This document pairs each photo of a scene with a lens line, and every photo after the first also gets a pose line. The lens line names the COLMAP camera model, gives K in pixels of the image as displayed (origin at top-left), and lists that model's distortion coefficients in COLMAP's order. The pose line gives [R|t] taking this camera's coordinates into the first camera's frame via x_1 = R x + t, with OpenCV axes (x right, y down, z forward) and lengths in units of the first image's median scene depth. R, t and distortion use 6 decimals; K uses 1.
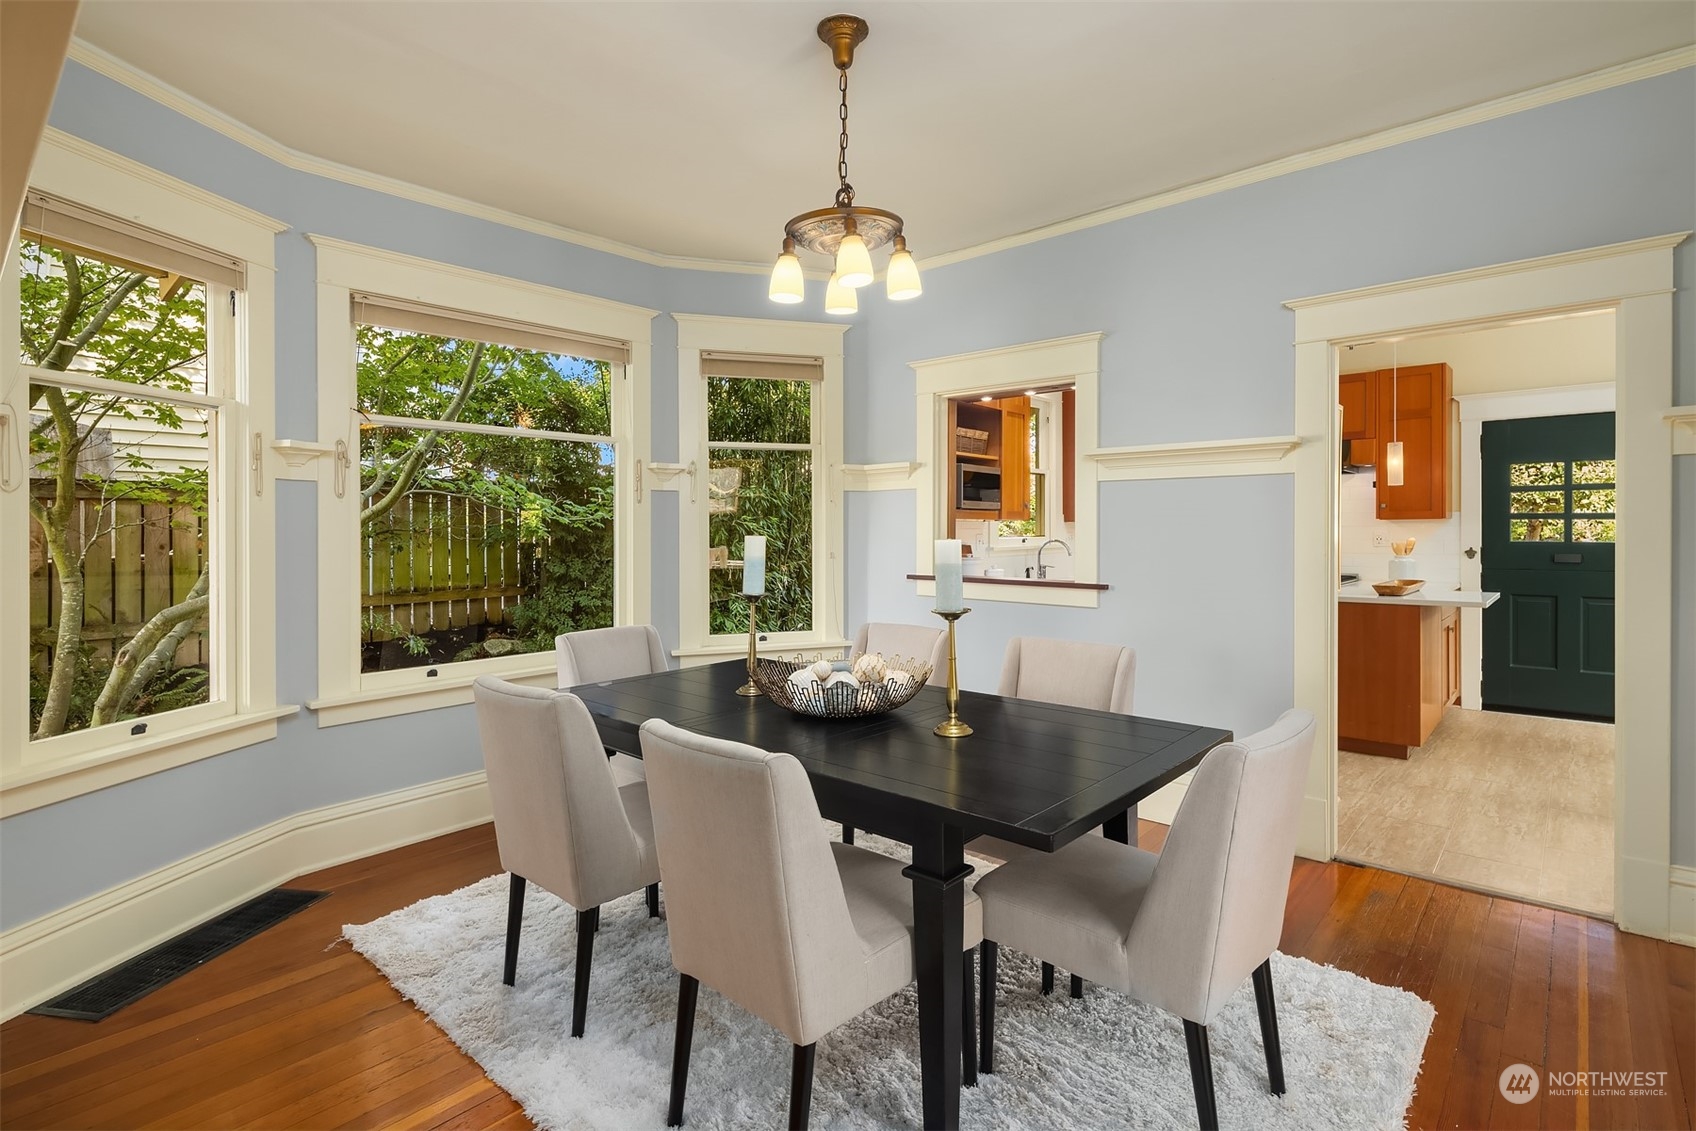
lens RADIAL K [[828.8, 0, 846.1], [0, 828.8, 528.7], [0, 0, 1]] dist [-0.000528, -0.000348]
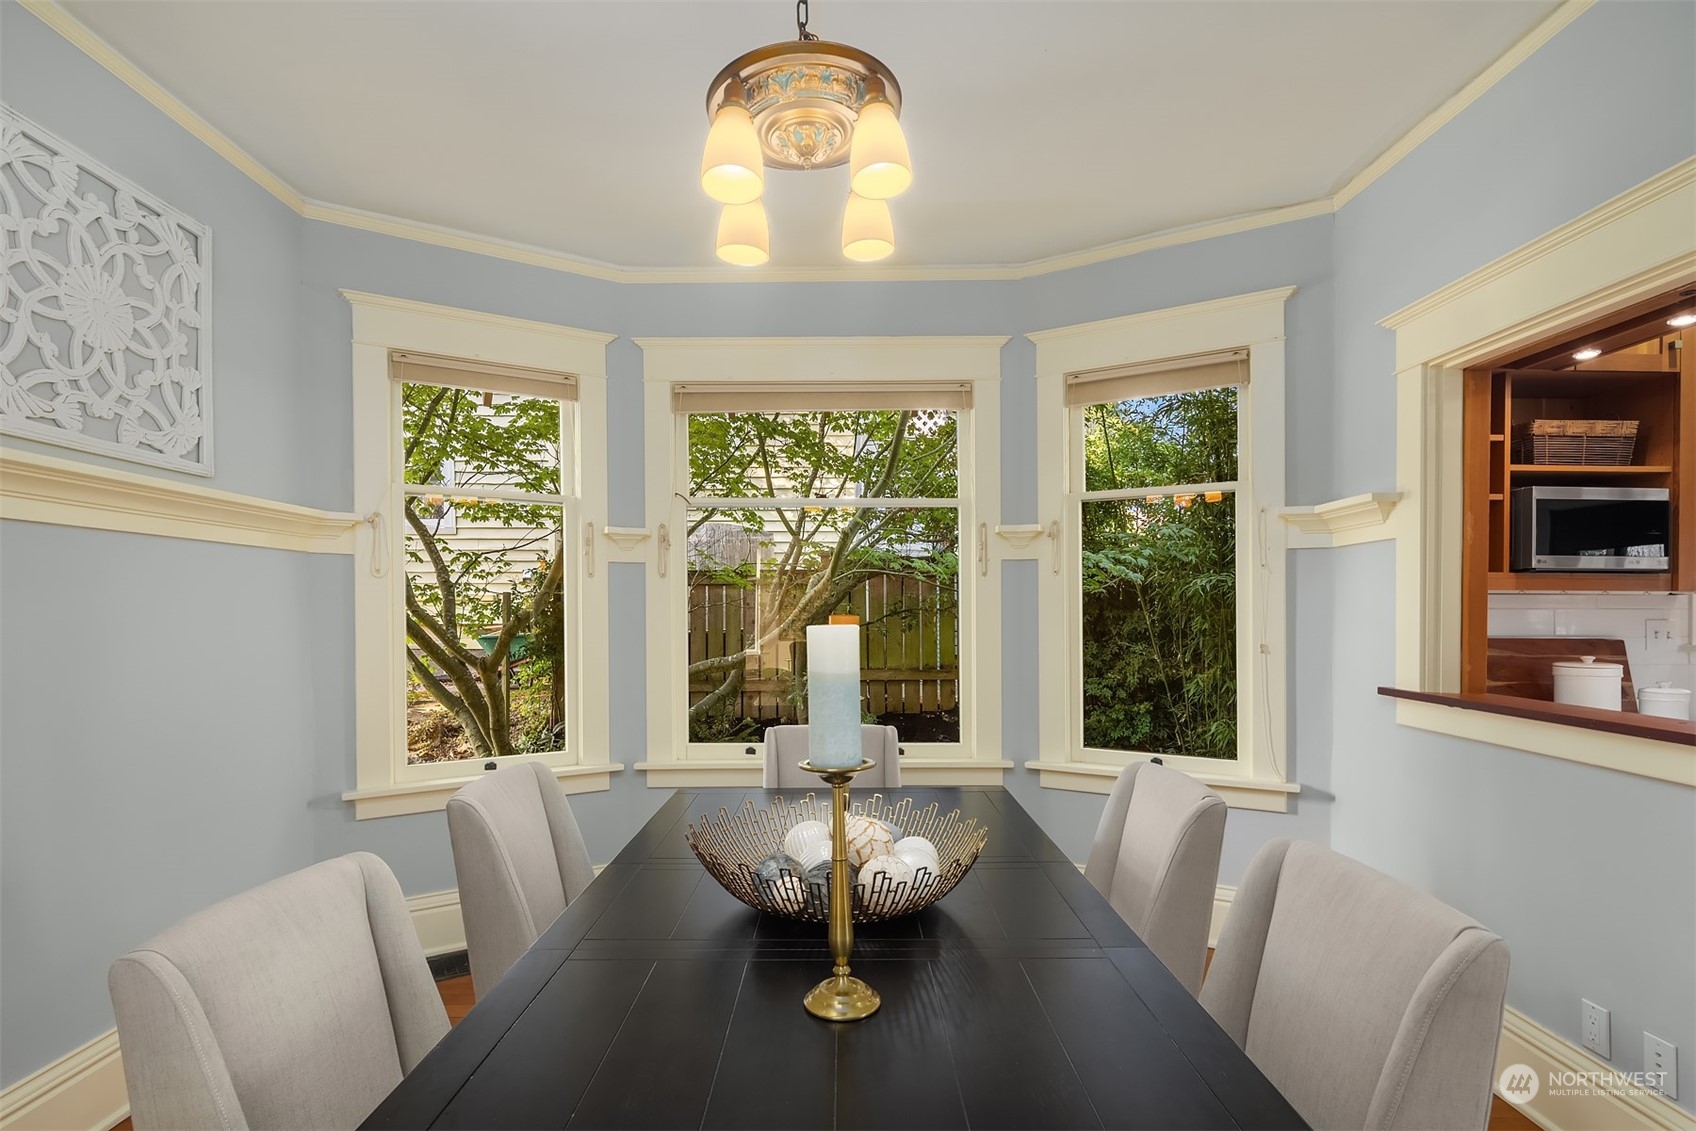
lens RADIAL K [[827.8, 0, 829.8], [0, 827.8, 611.9], [0, 0, 1]] dist [0.000398, -0.000770]
pose [[0.668991, 0.005327, -0.743252, 0.250146], [-0.003330, 0.999986, 0.004169, 0.001632], [0.743263, -0.000314, 0.668999, 0.328990]]
